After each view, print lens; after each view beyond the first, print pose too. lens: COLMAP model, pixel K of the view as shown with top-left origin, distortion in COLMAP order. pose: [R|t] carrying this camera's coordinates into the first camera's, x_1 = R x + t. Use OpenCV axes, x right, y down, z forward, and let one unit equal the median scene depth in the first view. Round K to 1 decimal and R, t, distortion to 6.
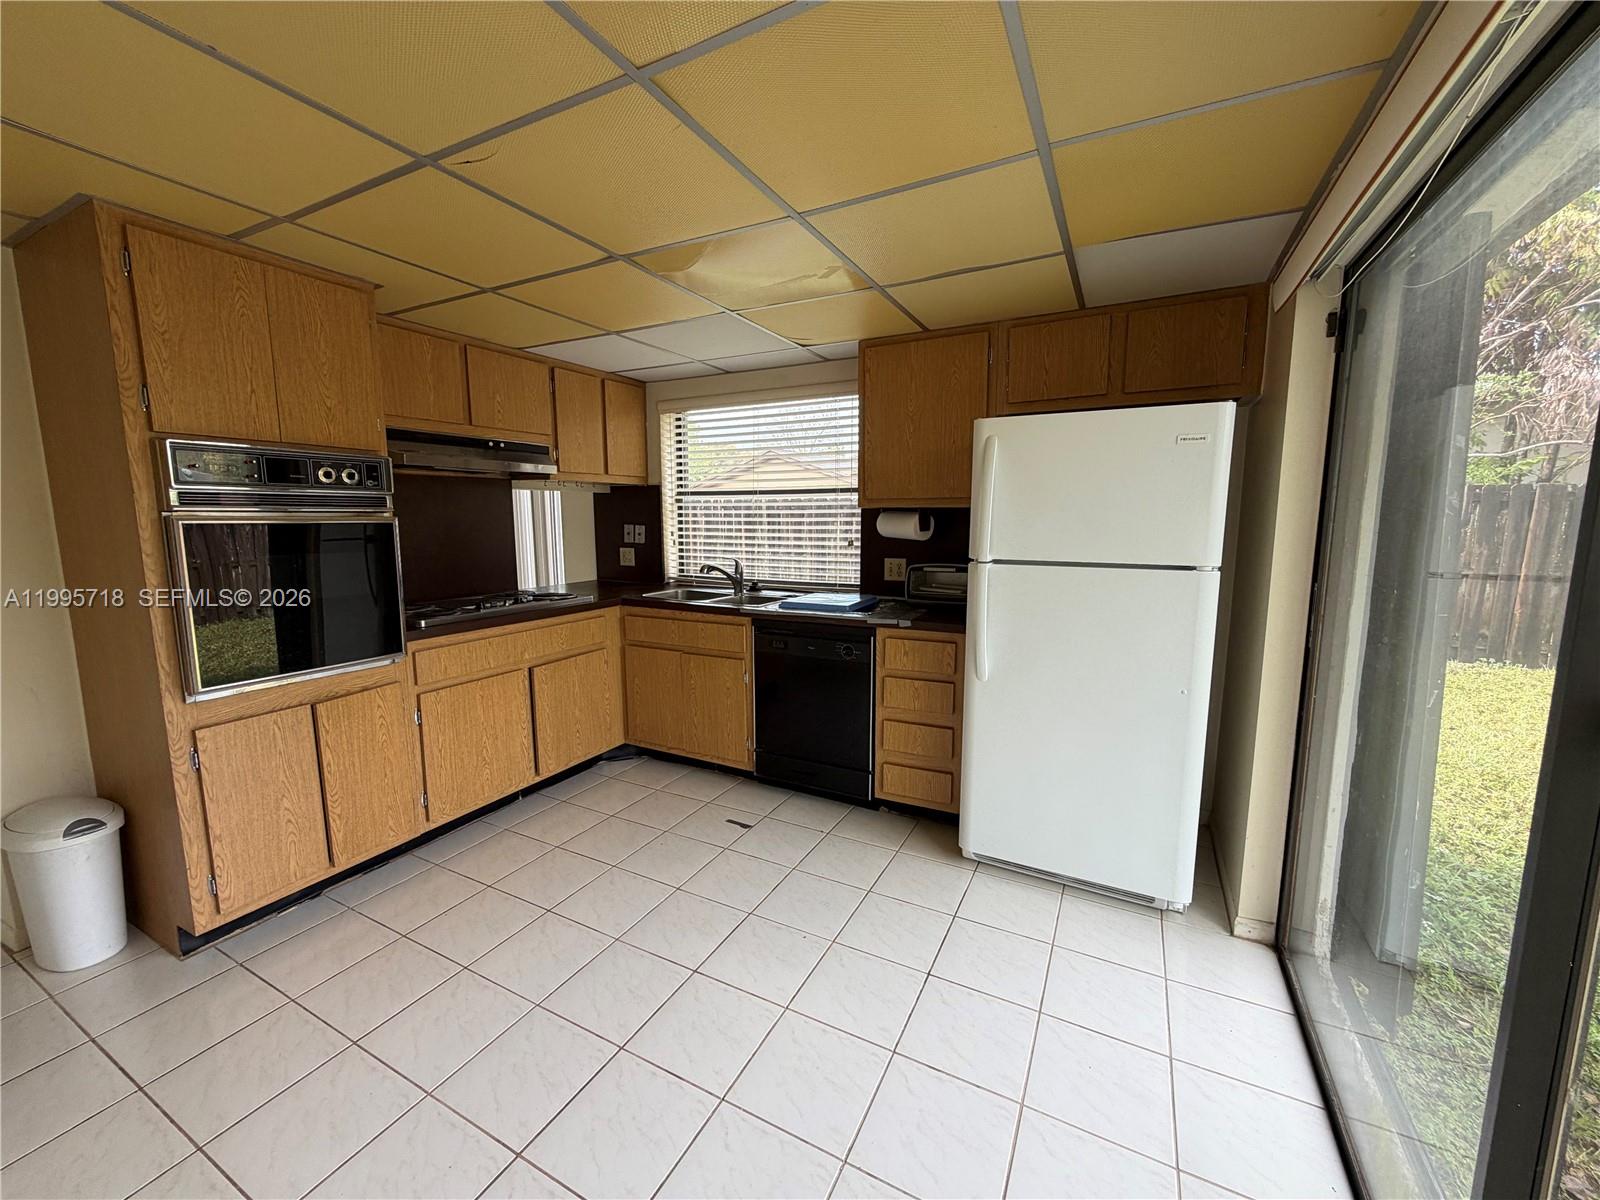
lens RADIAL K [[636.2, 0, 796.4], [0, 636.2, 601.4], [0, 0, 1]] dist [0.000804, 0.000091]
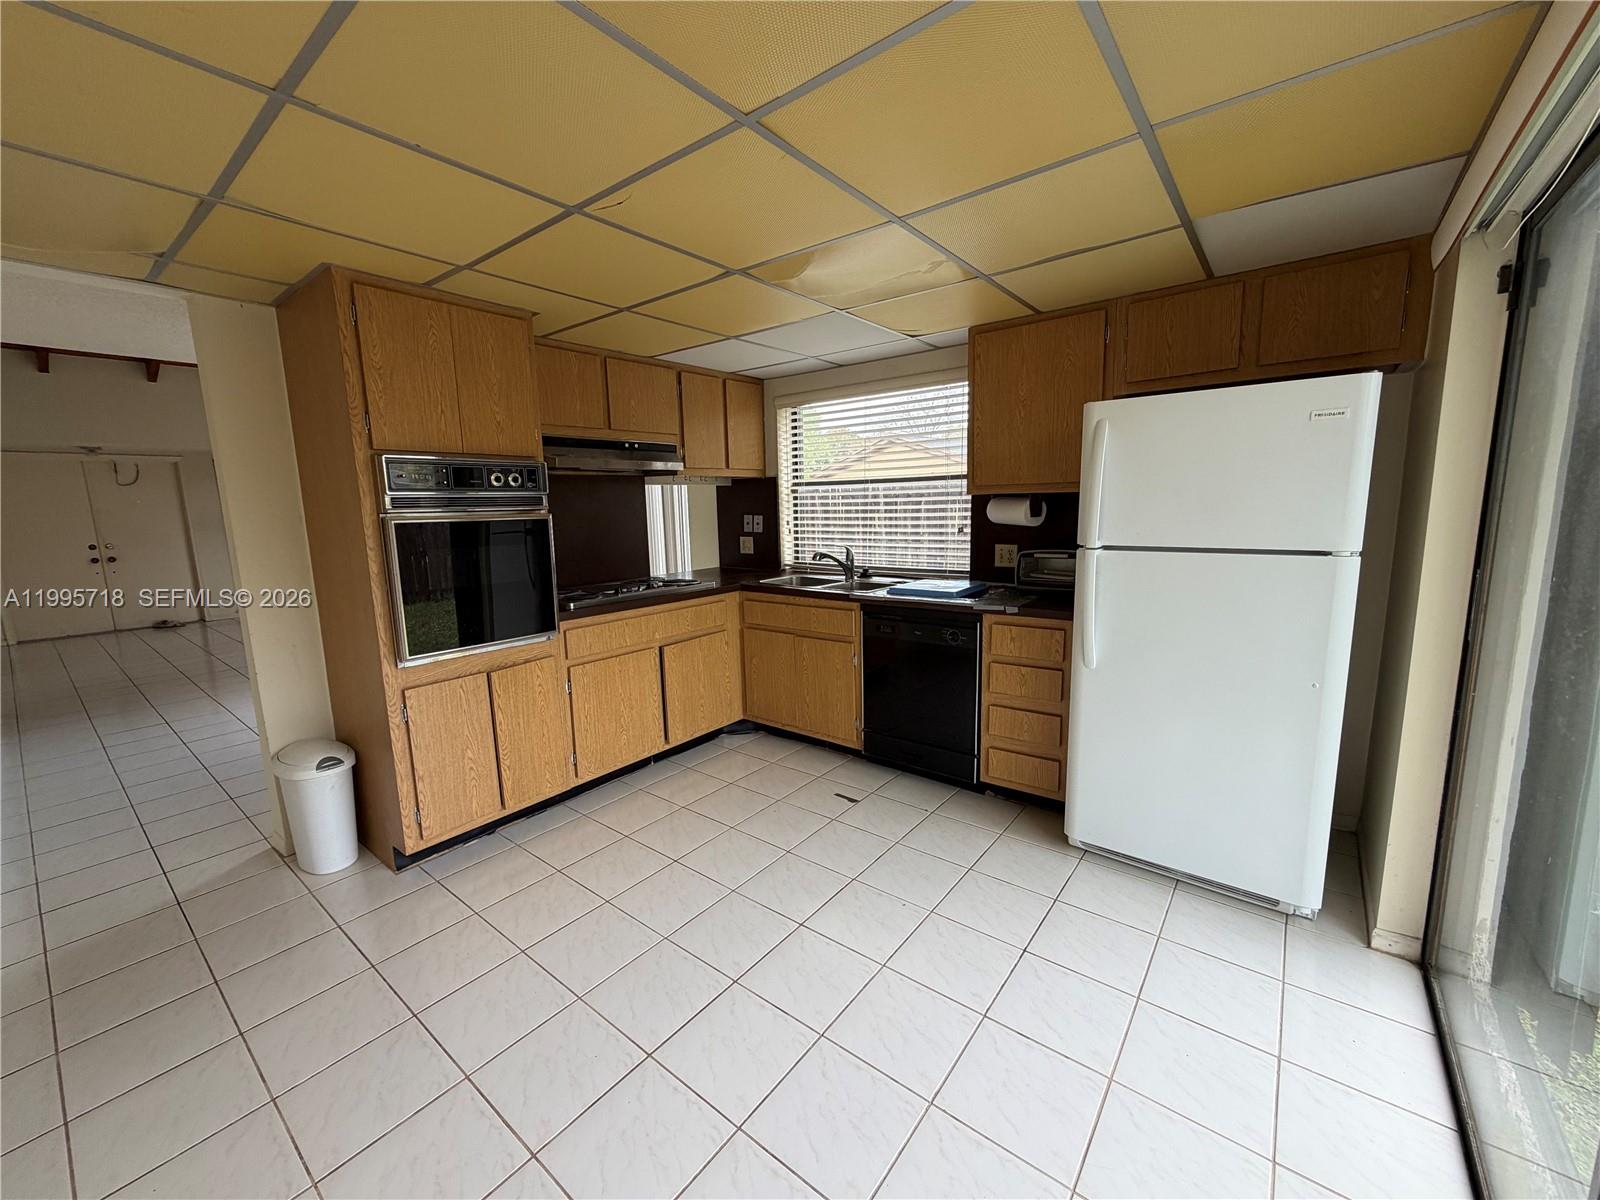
lens RADIAL K [[636.2, 0, 796.2], [0, 636.2, 601.6], [0, 0, 1]] dist [0.000804, 0.000091]
pose [[0.982134, 0.007322, -0.188039, 0.029817], [-0.003173, 0.999745, 0.022359, 0.000175], [0.188154, -0.021363, 0.981907, -0.057758]]
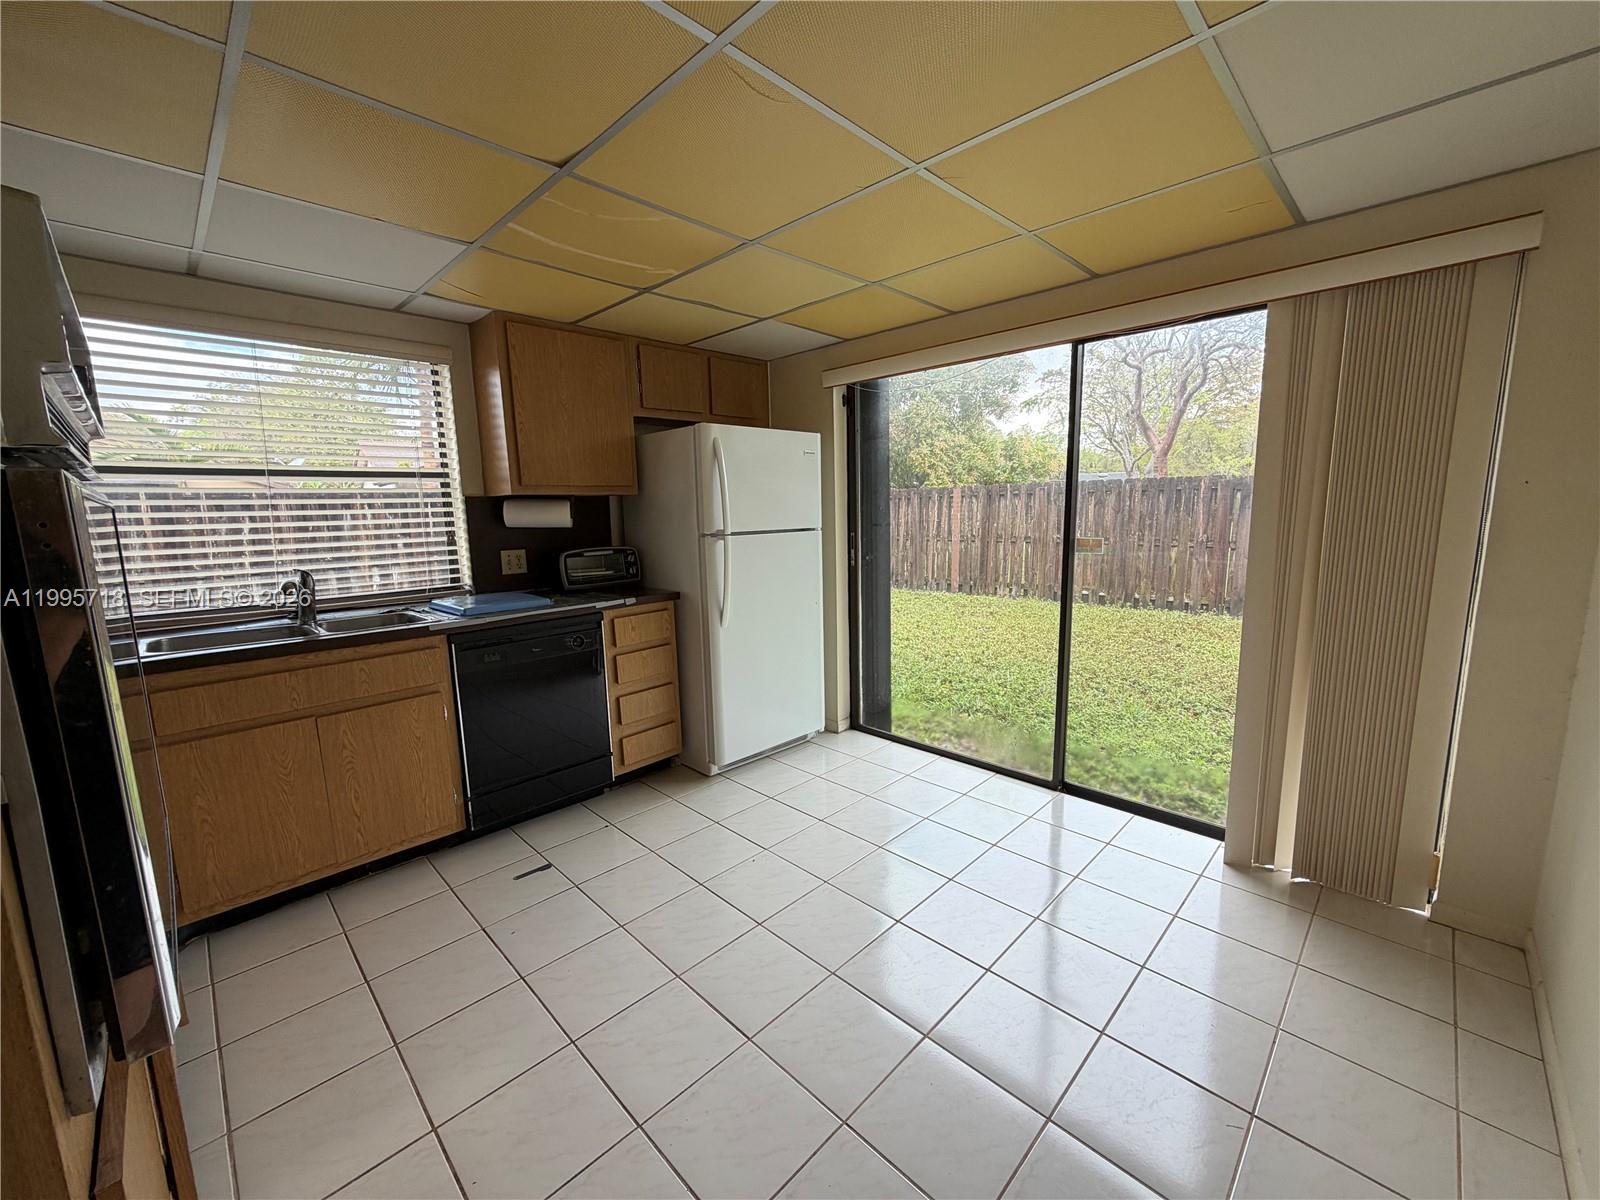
lens RADIAL K [[636.2, 0, 799.6], [0, 636.2, 601.6], [0, 0, 1]] dist [0.000804, 0.000091]
pose [[0.291139, -0.147604, 0.945225, -0.912444], [0.148525, 0.983020, 0.107758, -0.045687], [-0.945081, 0.109017, 0.308119, 0.471505]]
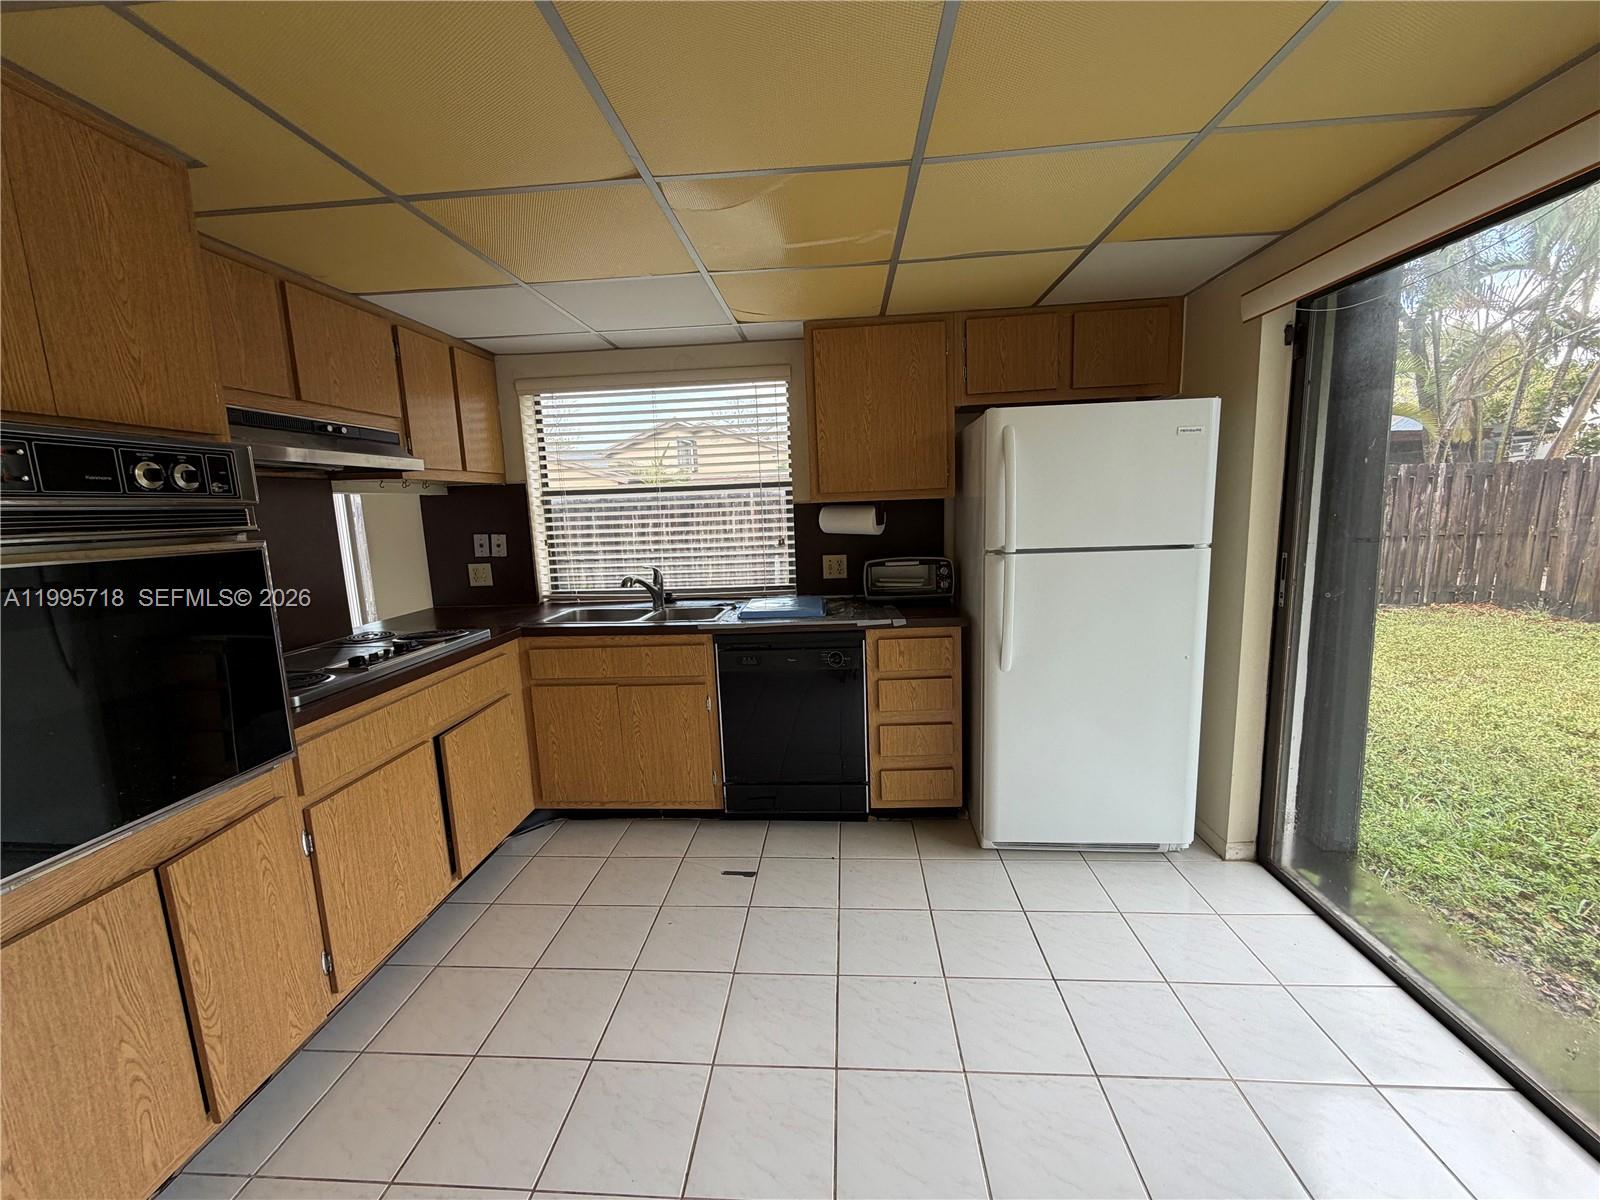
lens RADIAL K [[636.2, 0, 796.2], [0, 636.2, 601.5], [0, 0, 1]] dist [0.000804, 0.000091]
pose [[0.914985, -0.093242, 0.392567, -0.408260], [0.089833, 0.995588, 0.027090, -0.043080], [-0.393361, 0.010478, 0.919324, 0.217642]]
